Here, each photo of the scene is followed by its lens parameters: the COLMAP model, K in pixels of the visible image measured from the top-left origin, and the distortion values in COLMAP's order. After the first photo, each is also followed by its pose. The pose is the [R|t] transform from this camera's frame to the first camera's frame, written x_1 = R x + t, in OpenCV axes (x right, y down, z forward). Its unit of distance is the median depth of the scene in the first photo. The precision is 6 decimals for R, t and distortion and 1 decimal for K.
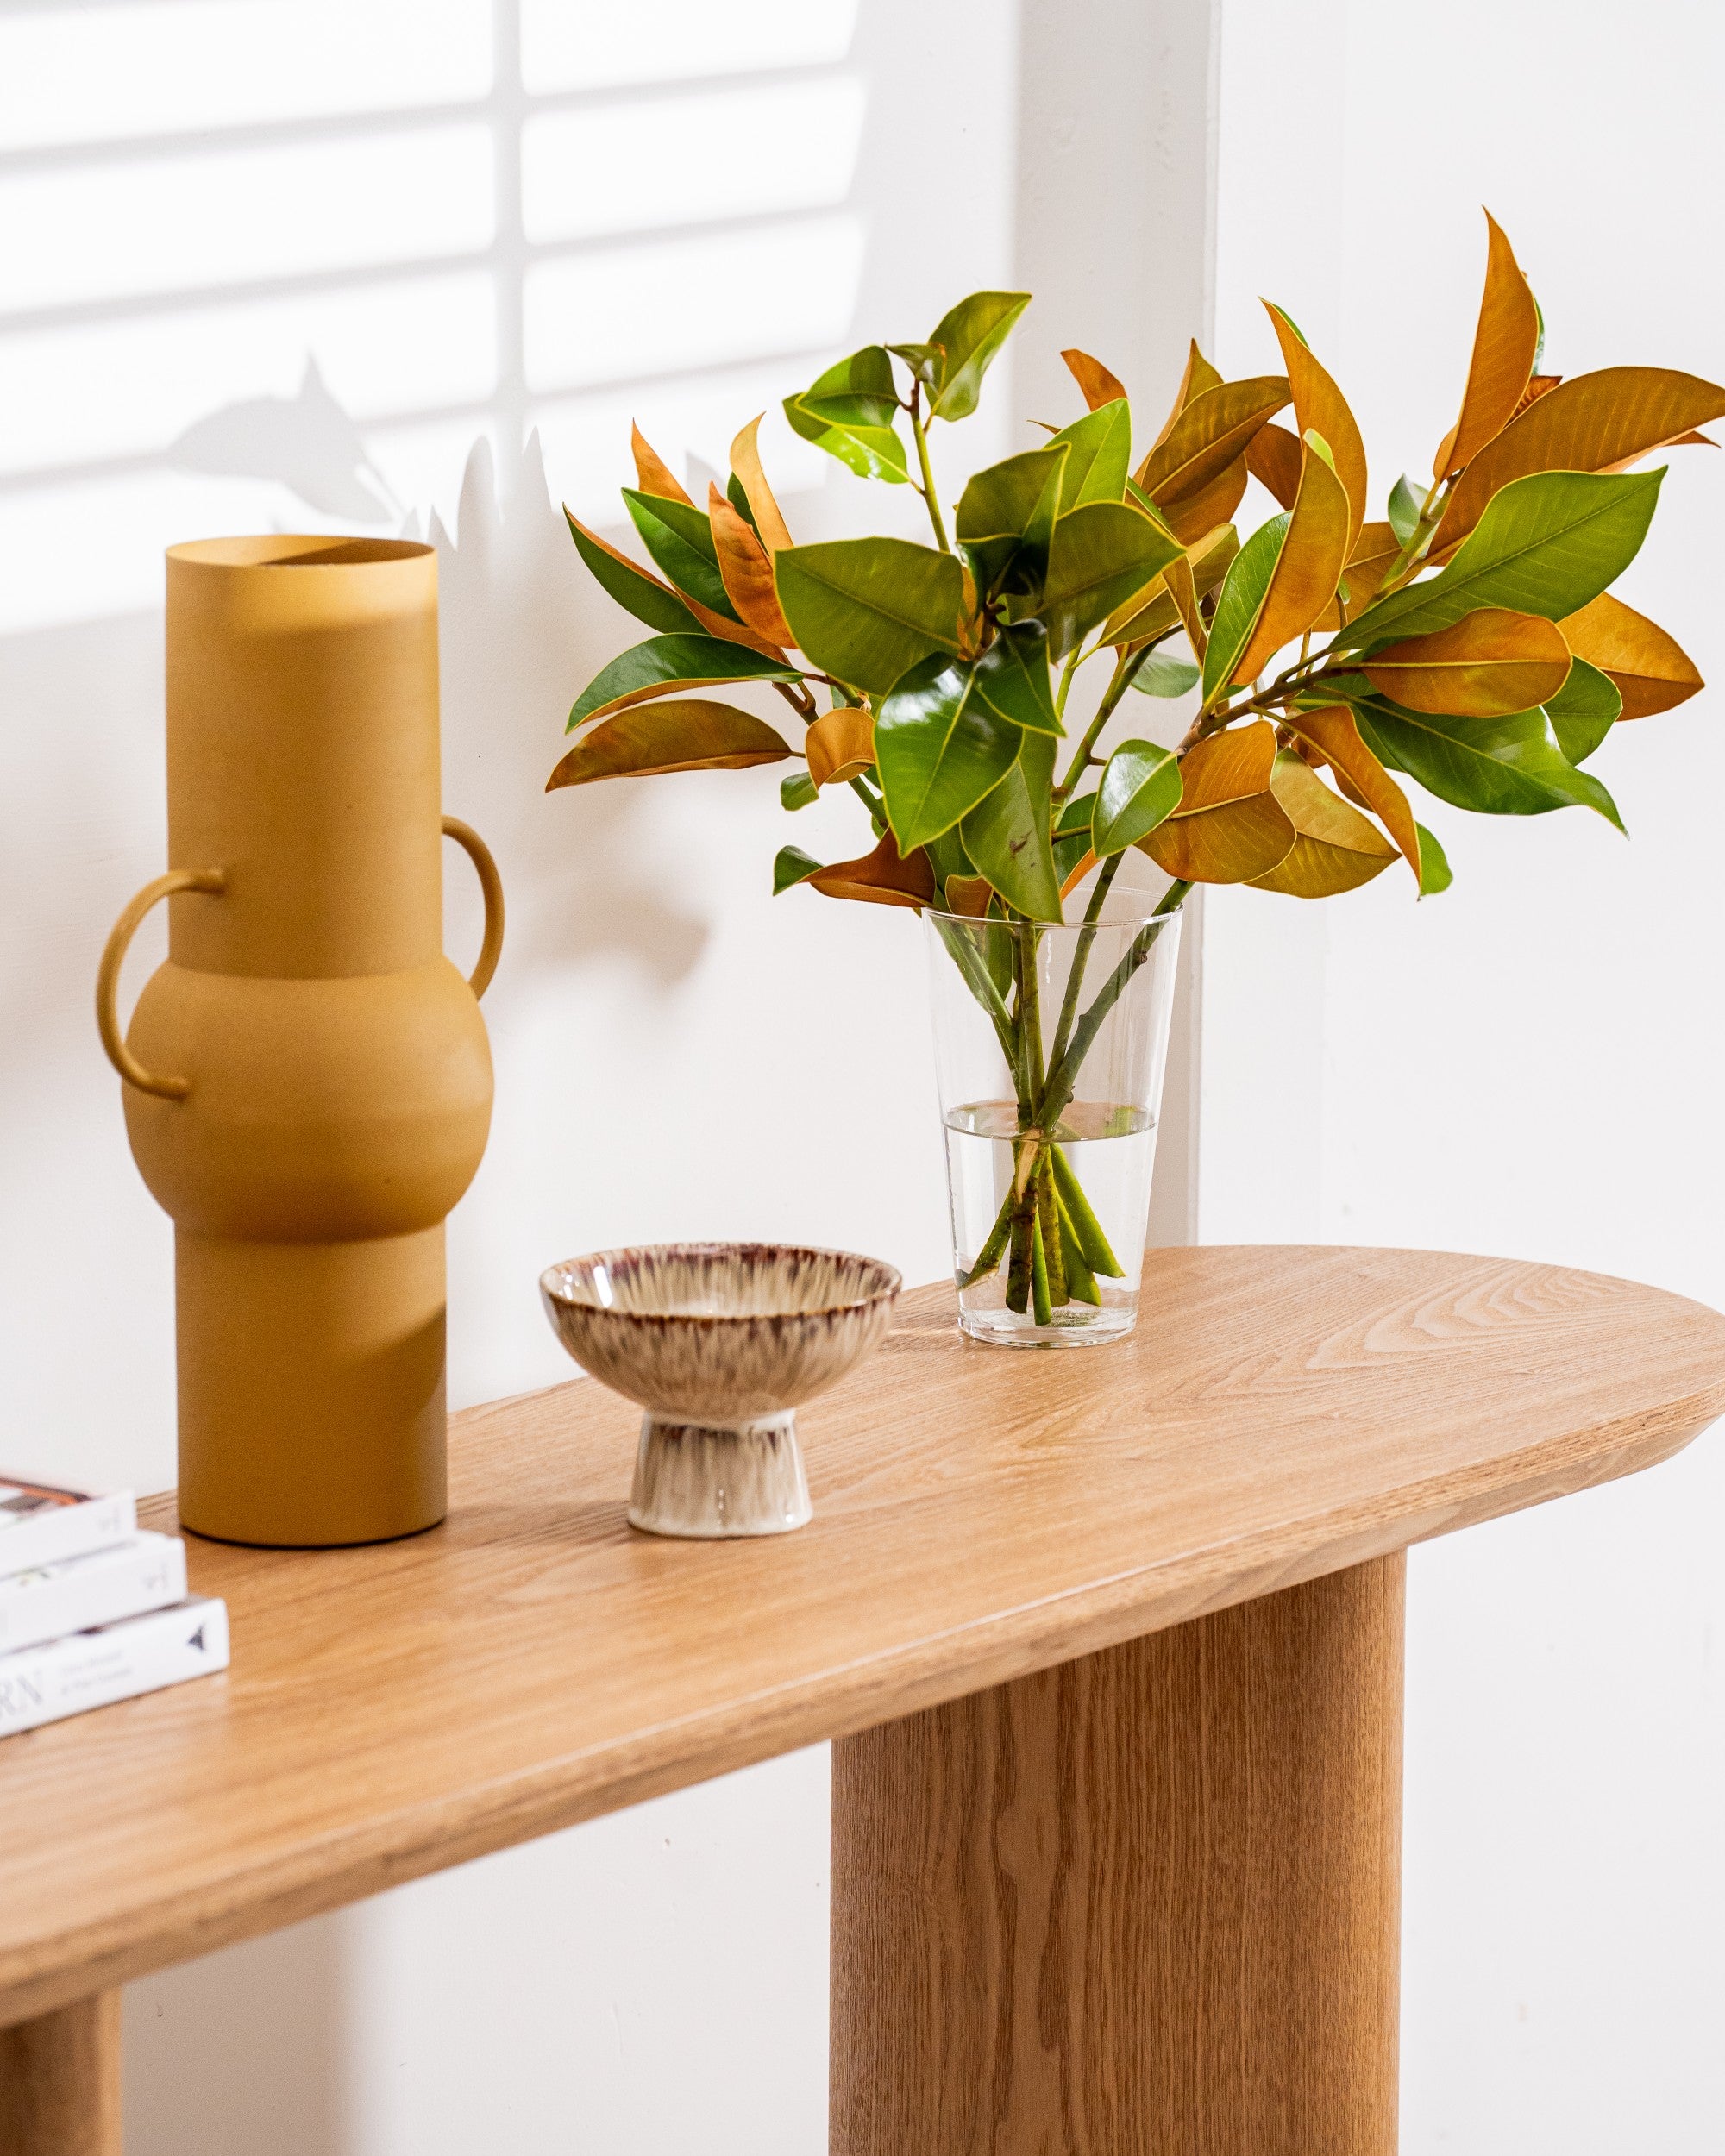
lens RADIAL K [[8123.9, 0, 873.2], [0, 8123.9, 1011.5], [0, 0, 1]] dist [0.493699, 0.000000]
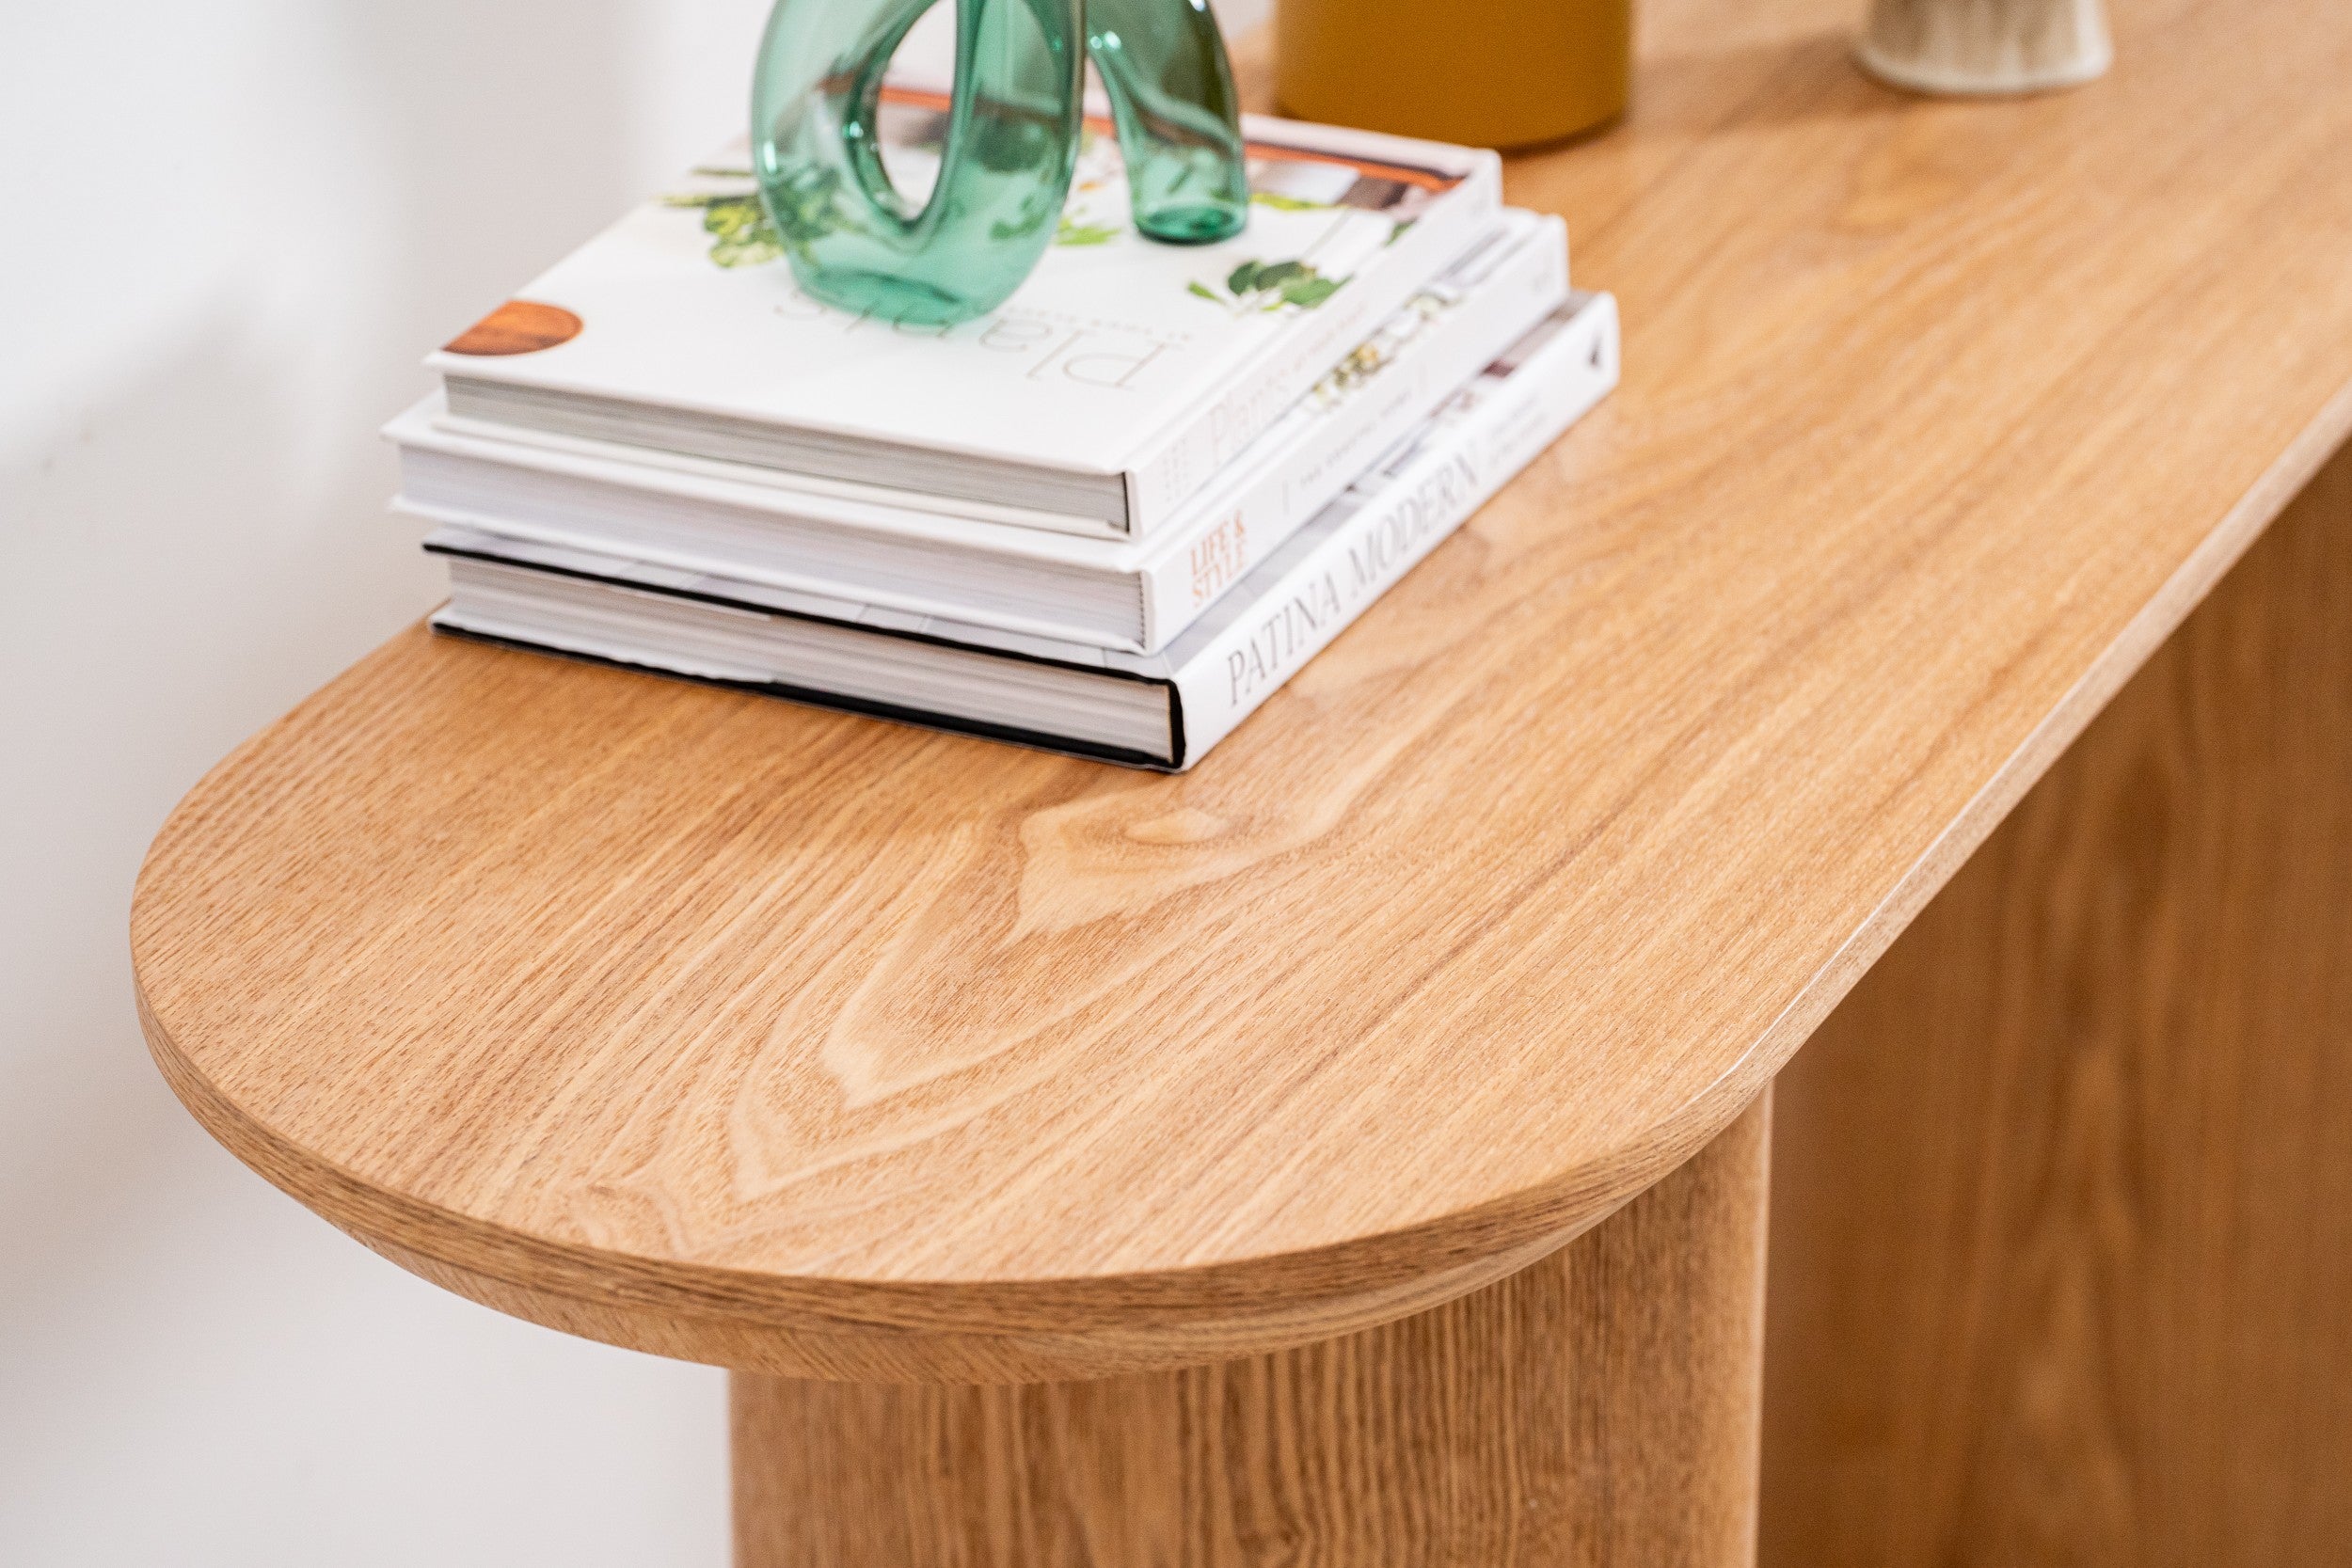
lens RADIAL K [[7313.2, 0, 1167.9], [0, 7313.2, 792.1], [0, 0, 1]] dist [0.496307, 0.000000]
pose [[0.974509, -0.094750, 0.203358, -0.225046], [0.039668, 0.964929, 0.259495, -0.049229], [-0.220814, -0.244814, 0.944091, 0.340851]]
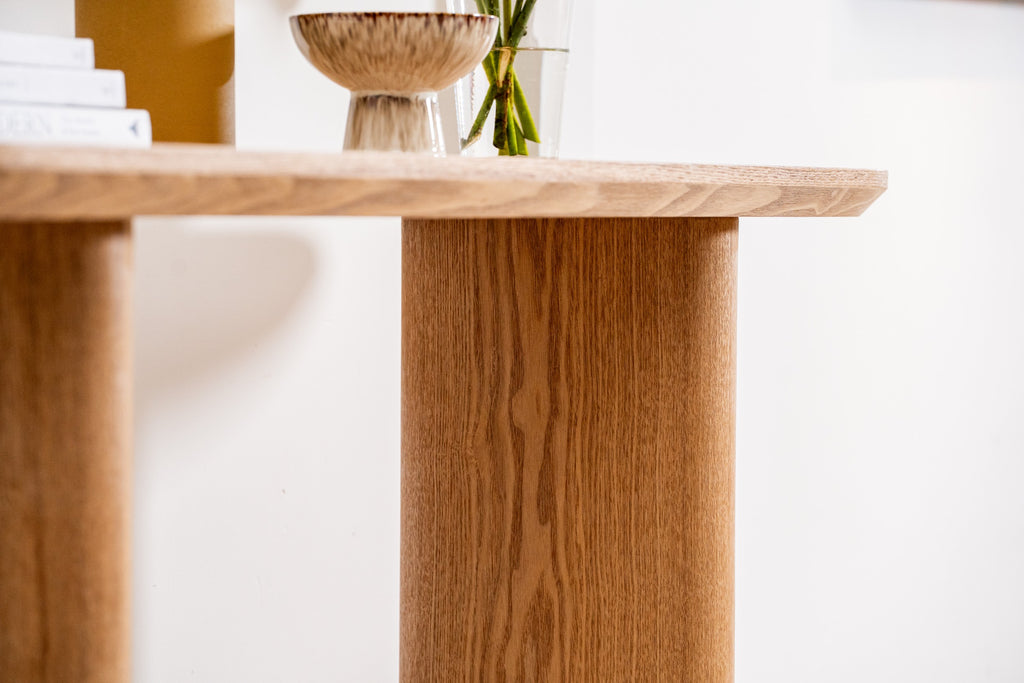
lens RADIAL K [[3184.3, 0, 519.0], [0, 3184.3, 332.2], [0, 0, 1]] dist [0.496307, 0.000000]
pose [[0.986663, -0.005939, 0.162668, -0.098590], [0.029045, 0.989720, -0.140042, 0.185509], [-0.160164, 0.142899, 0.976692, 0.318683]]
